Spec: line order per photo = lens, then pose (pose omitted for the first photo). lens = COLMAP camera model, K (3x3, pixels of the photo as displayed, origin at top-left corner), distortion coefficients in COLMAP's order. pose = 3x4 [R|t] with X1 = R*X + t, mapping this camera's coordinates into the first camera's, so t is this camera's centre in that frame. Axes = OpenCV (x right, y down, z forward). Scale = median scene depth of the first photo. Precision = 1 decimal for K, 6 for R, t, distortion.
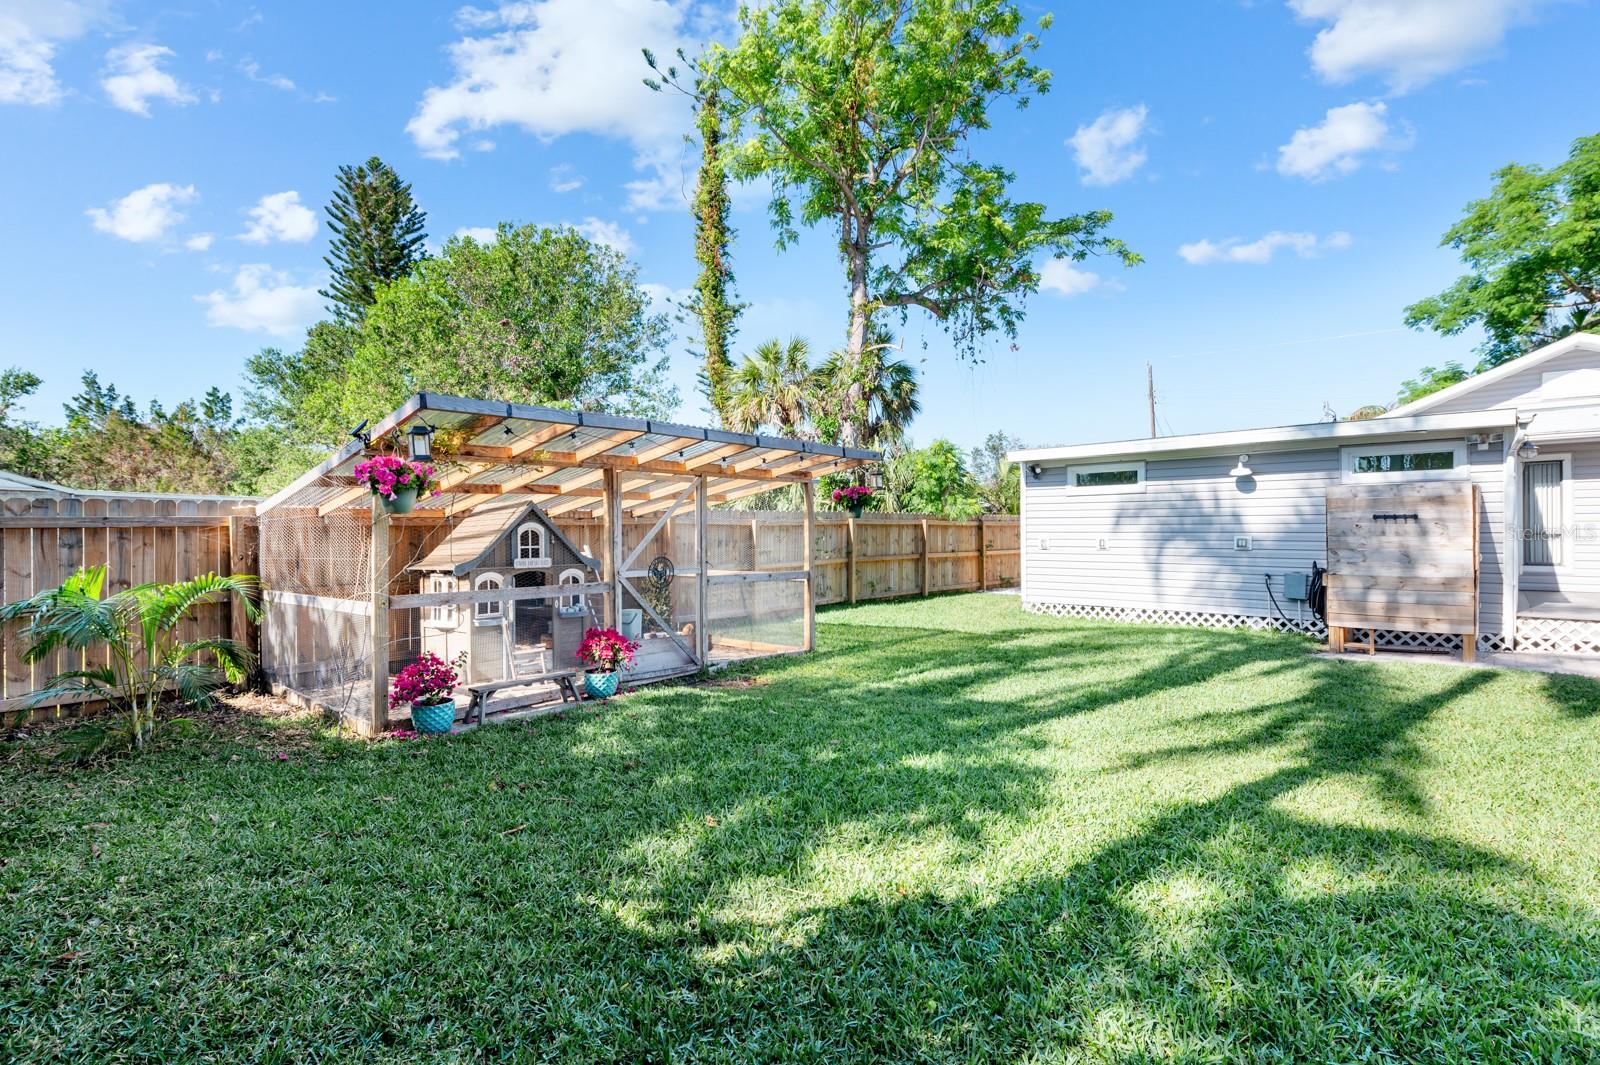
lens RADIAL K [[757.9, 0, 807.9], [0, 757.9, 525.1], [0, 0, 1]] dist [0.014191, -0.000738]
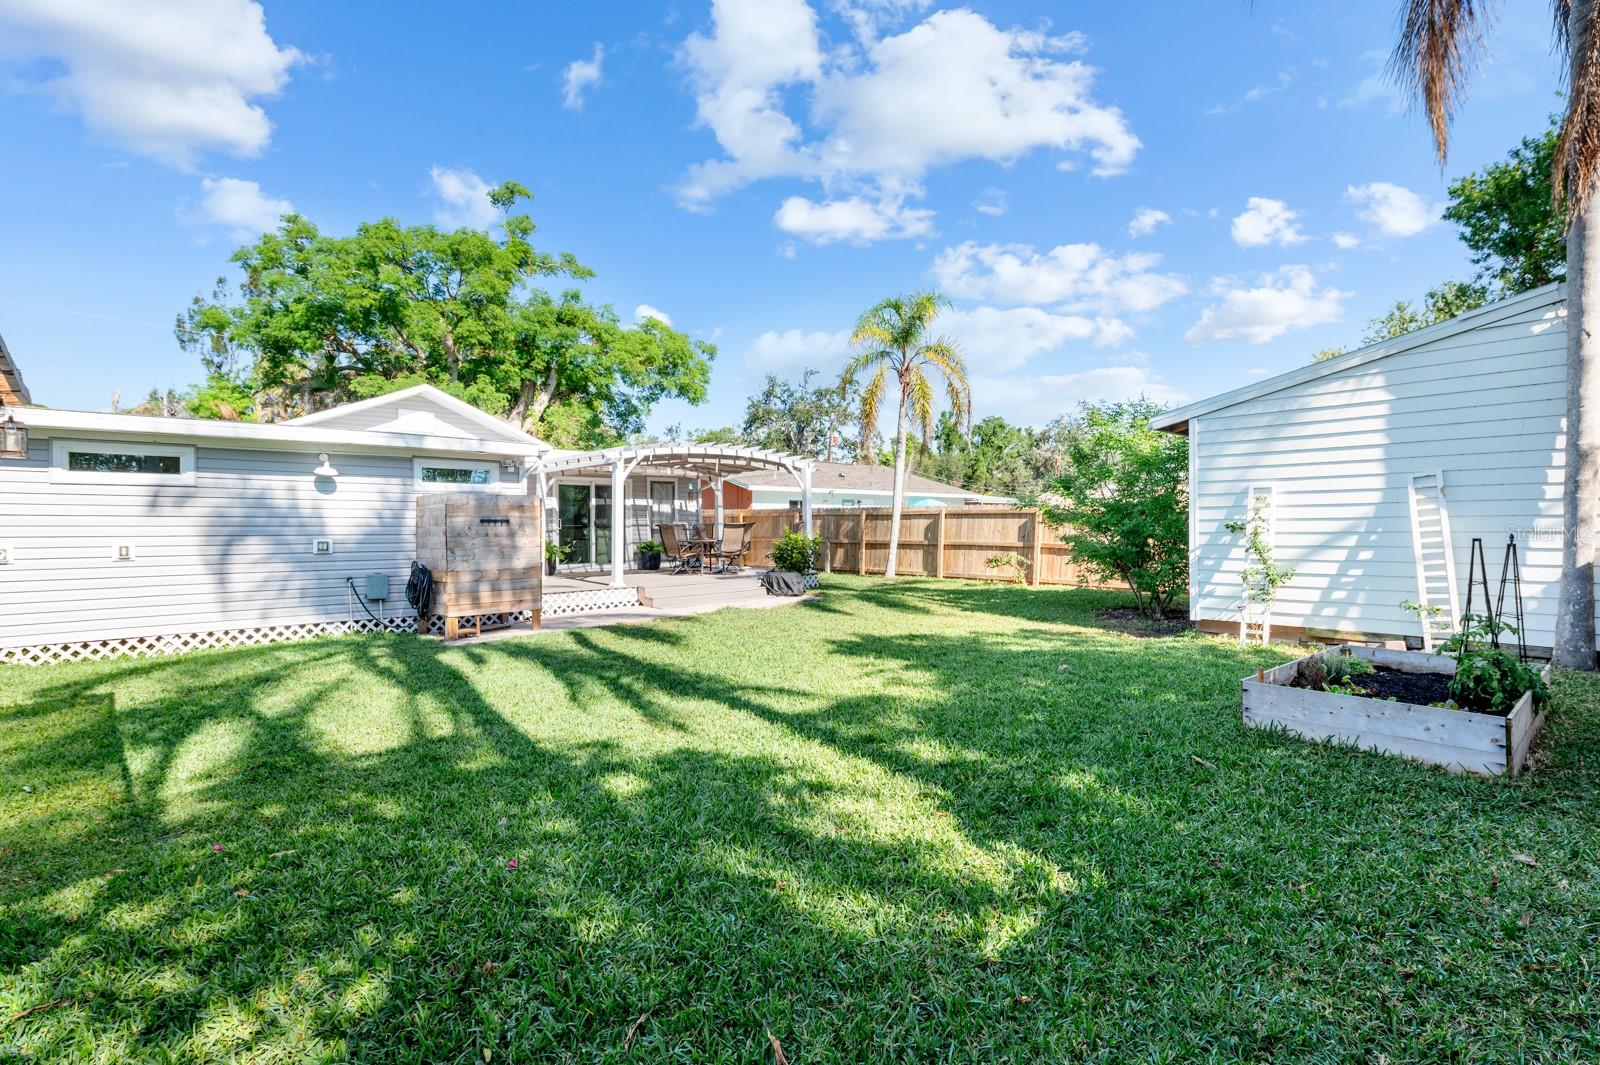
lens RADIAL K [[757.9, 0, 807.9], [0, 757.9, 525.1], [0, 0, 1]] dist [0.014191, -0.000738]
pose [[0.079693, 0.009267, 0.996776, -0.347406], [-0.000638, 0.999957, -0.009246, 0.005835], [-0.996819, 0.000101, 0.079696, 0.339668]]
